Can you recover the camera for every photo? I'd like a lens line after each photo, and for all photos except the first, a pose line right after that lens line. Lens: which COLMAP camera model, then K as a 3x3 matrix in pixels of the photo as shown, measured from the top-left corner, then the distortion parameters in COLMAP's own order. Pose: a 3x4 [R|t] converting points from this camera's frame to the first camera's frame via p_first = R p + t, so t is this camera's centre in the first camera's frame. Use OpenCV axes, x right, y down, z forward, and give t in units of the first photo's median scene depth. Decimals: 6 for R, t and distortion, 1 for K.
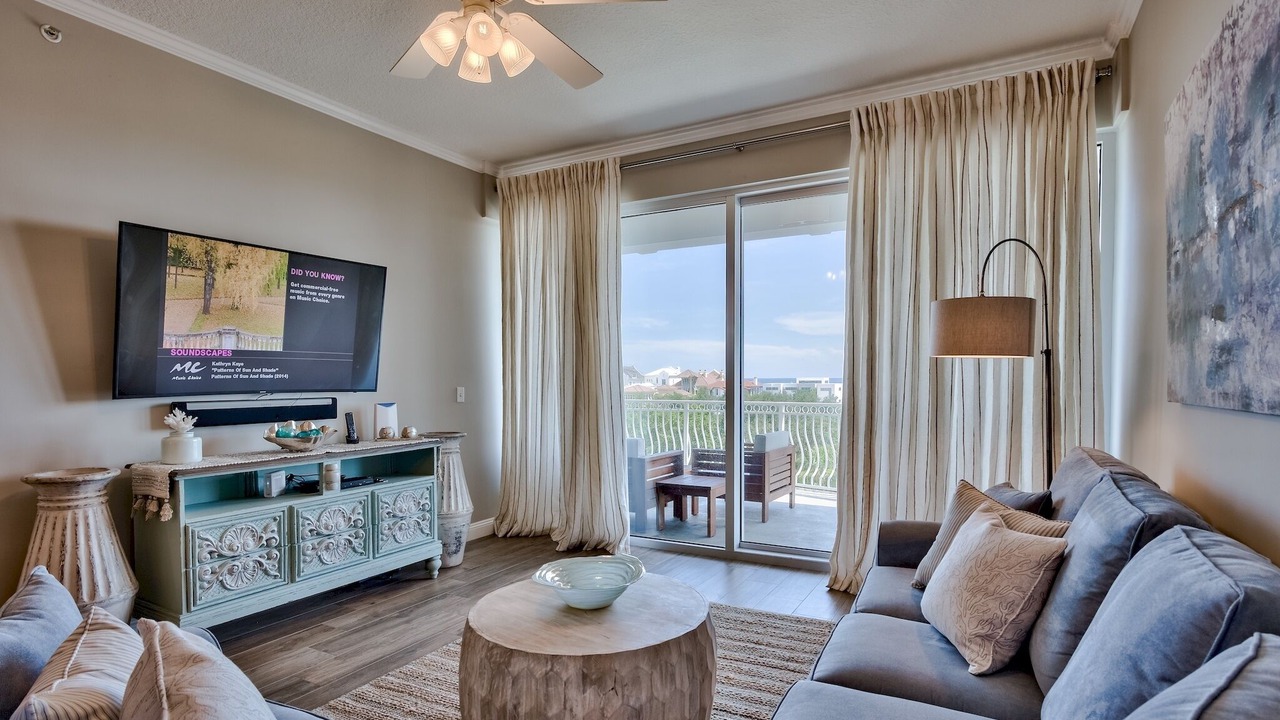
lens RADIAL K [[642.1, 0, 629.2], [0, 642.1, 404.9], [0, 0, 1]] dist [-0.002922, -0.000400]
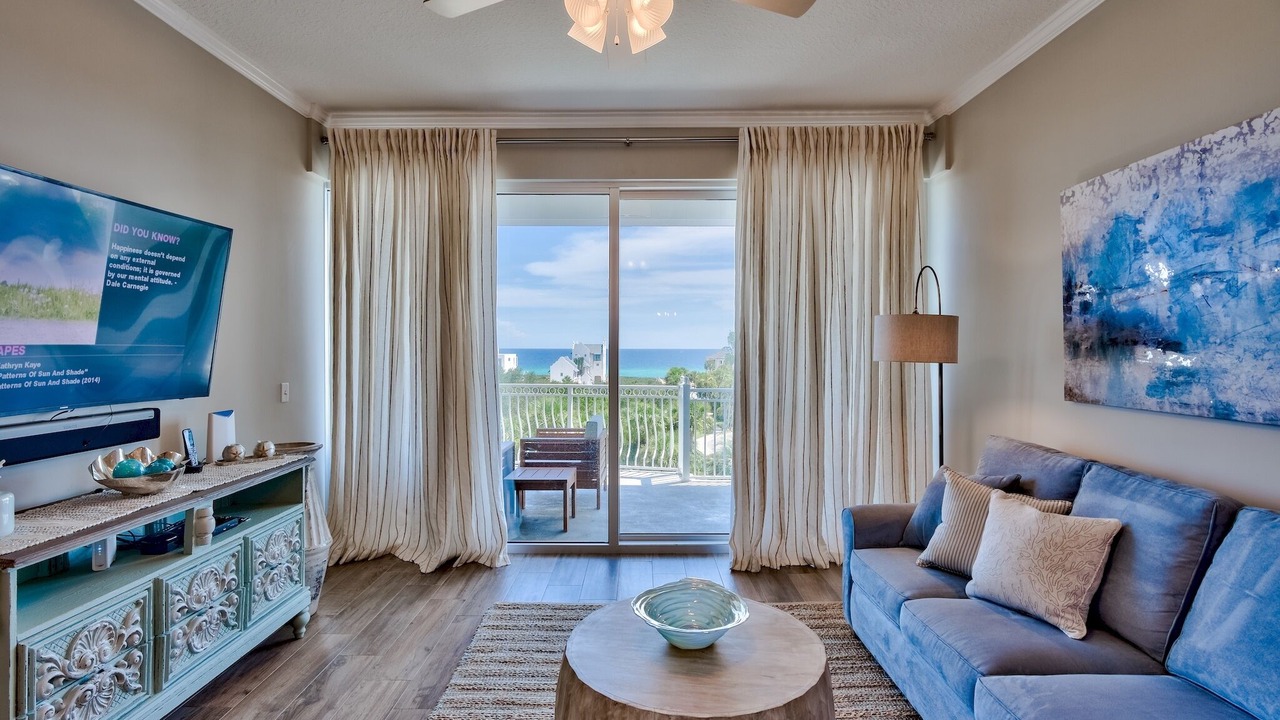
lens RADIAL K [[642.1, 0, 627.8], [0, 642.1, 357.0], [0, 0, 1]] dist [-0.002922, -0.000400]
pose [[0.878862, -0.000330, 0.477076, -0.349785], [0.014182, 0.999576, -0.025435, -0.043175], [-0.476865, 0.029120, 0.878494, 0.140735]]
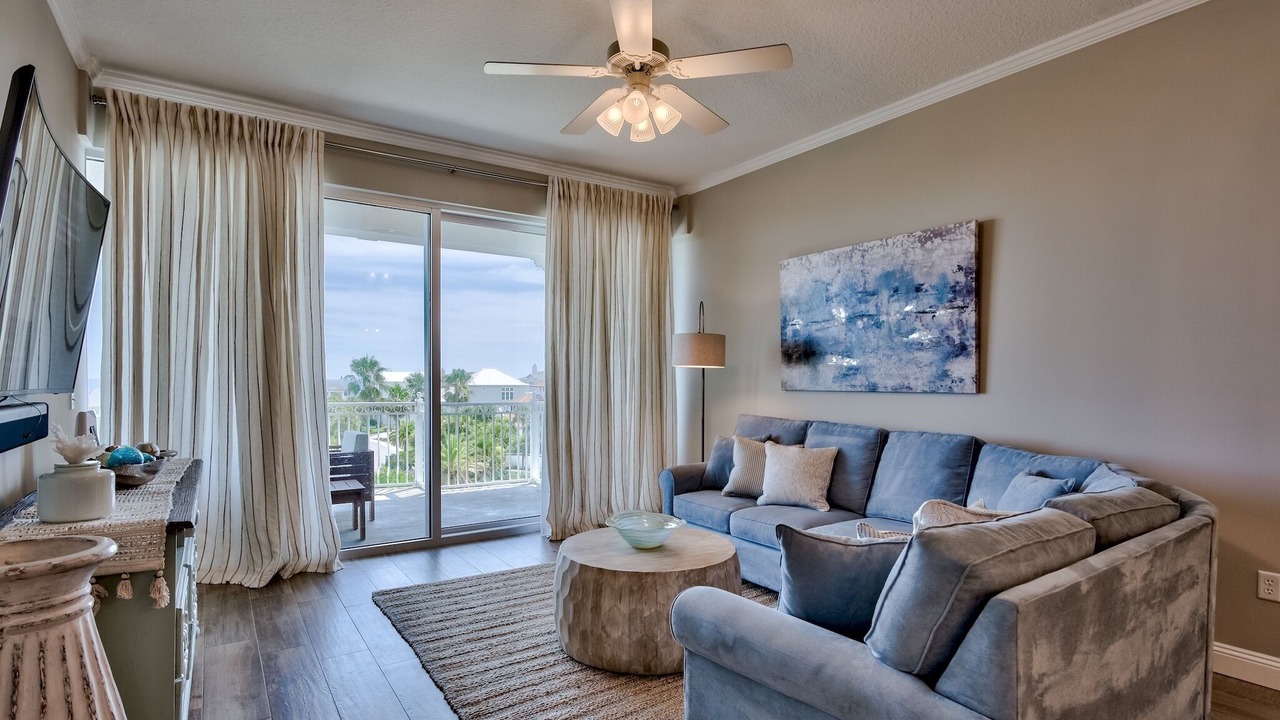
lens RADIAL K [[642.1, 0, 650.5], [0, 642.1, 392.7], [0, 0, 1]] dist [-0.002922, -0.000400]
pose [[0.449326, -0.010795, 0.893303, -0.757278], [0.029700, 0.999555, -0.002860, -0.001964], [-0.892874, 0.027816, 0.449447, 0.232881]]
